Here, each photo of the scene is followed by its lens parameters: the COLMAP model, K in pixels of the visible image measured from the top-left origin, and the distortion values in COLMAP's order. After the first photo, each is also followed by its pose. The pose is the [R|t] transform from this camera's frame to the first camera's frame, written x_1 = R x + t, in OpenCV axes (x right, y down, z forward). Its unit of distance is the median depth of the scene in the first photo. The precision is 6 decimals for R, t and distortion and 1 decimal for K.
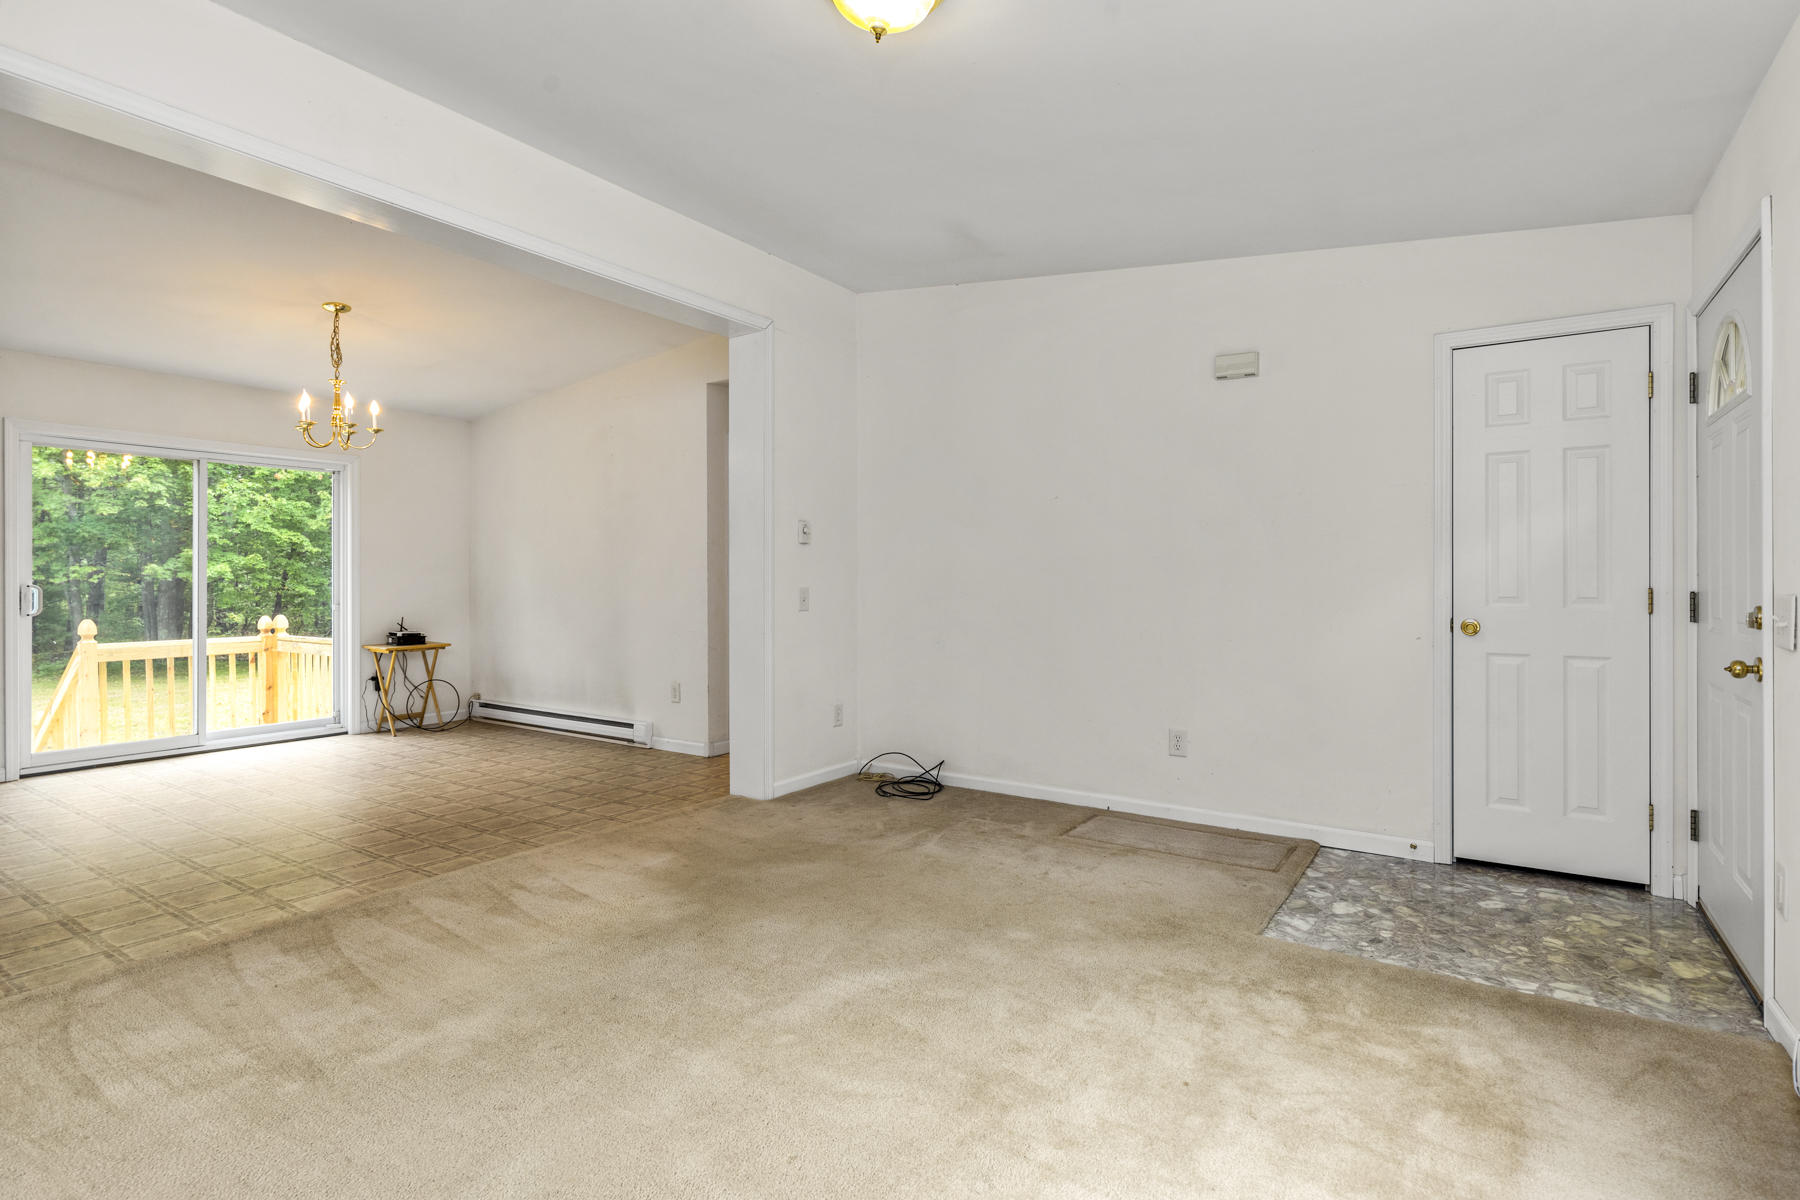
lens RADIAL K [[892.5, 0, 901.7], [0, 892.5, 580.4], [0, 0, 1]] dist [-0.000303, 0.000934]
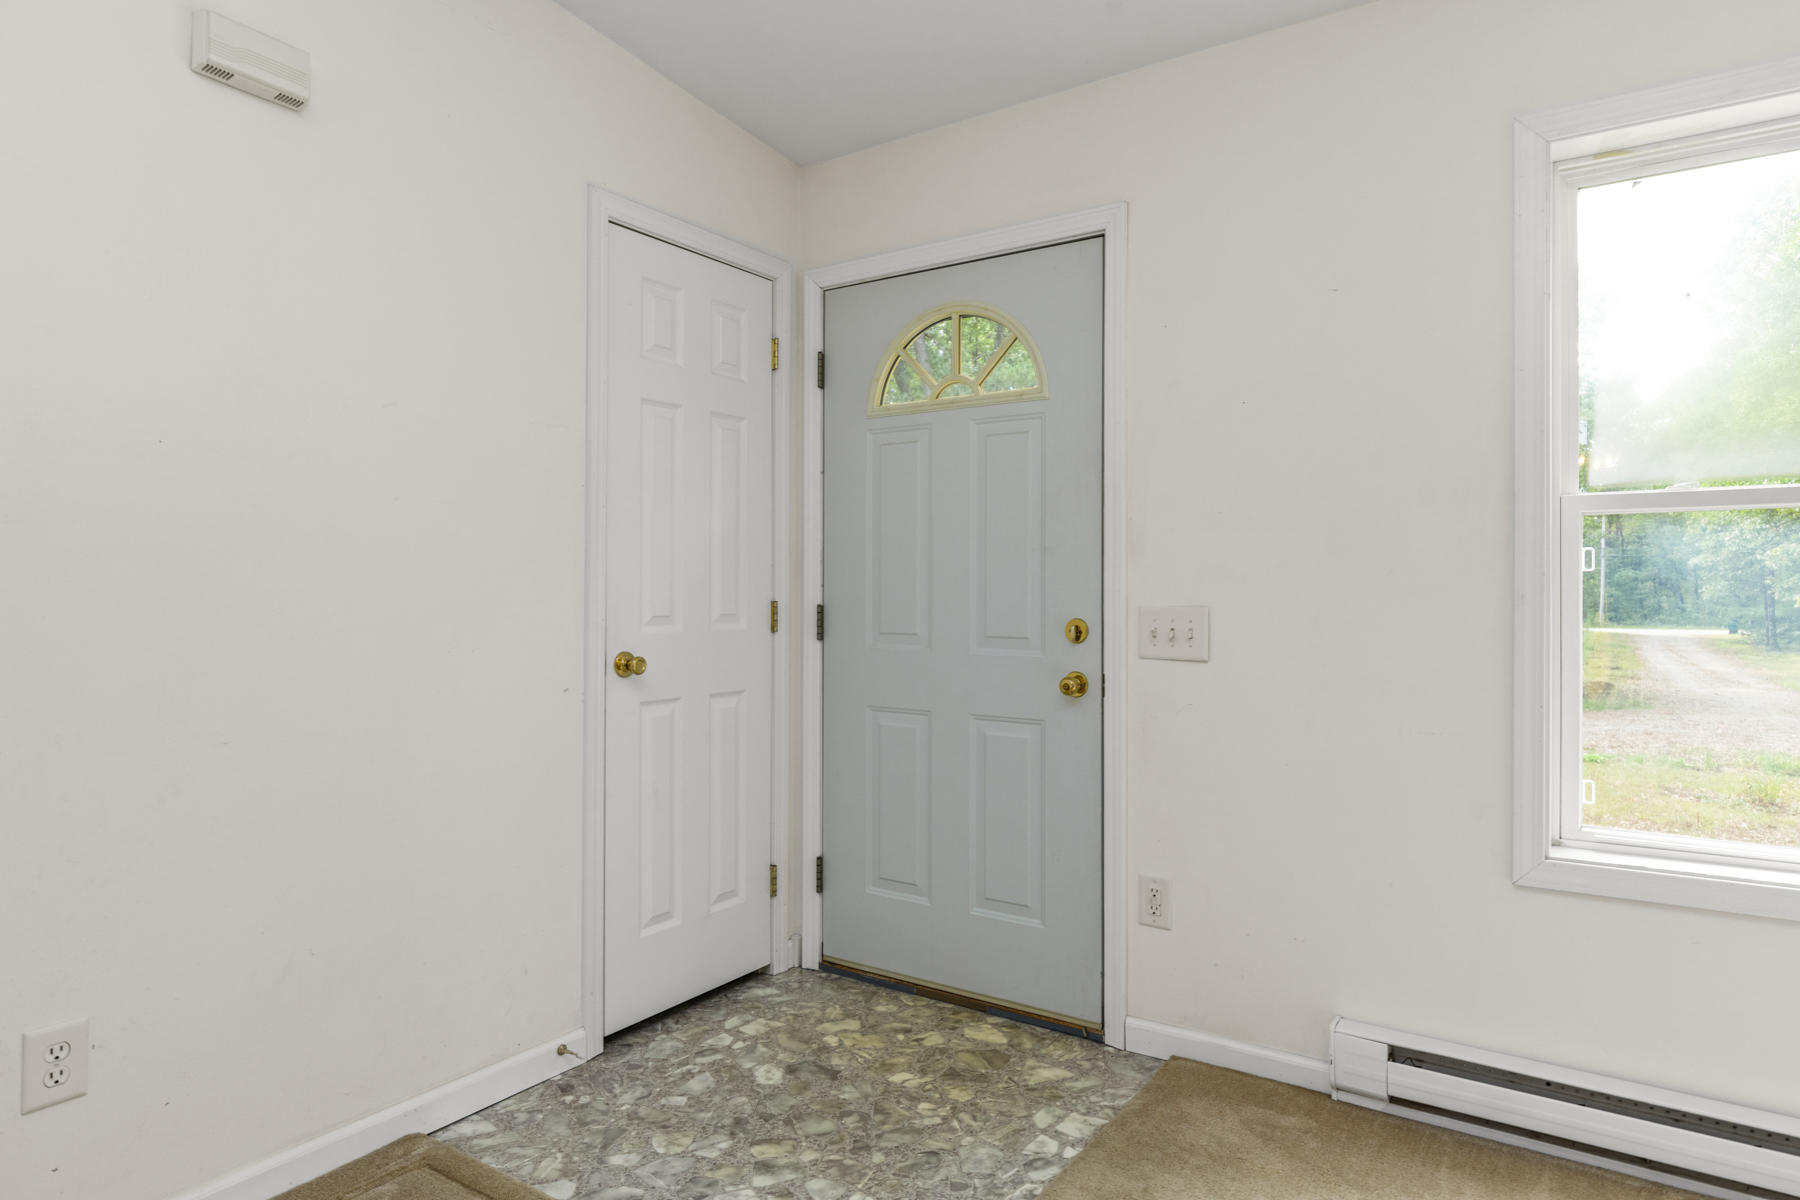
lens RADIAL K [[1056.4, 0, 901.1], [0, 1056.4, 600.8], [0, 0, 1]] dist [0.003156, -0.000610]
pose [[-0.008326, -0.007373, 0.999938, -0.138517], [0.000702, 0.999973, 0.007379, 0.001562], [-0.999965, 0.000763, -0.008320, 0.962847]]
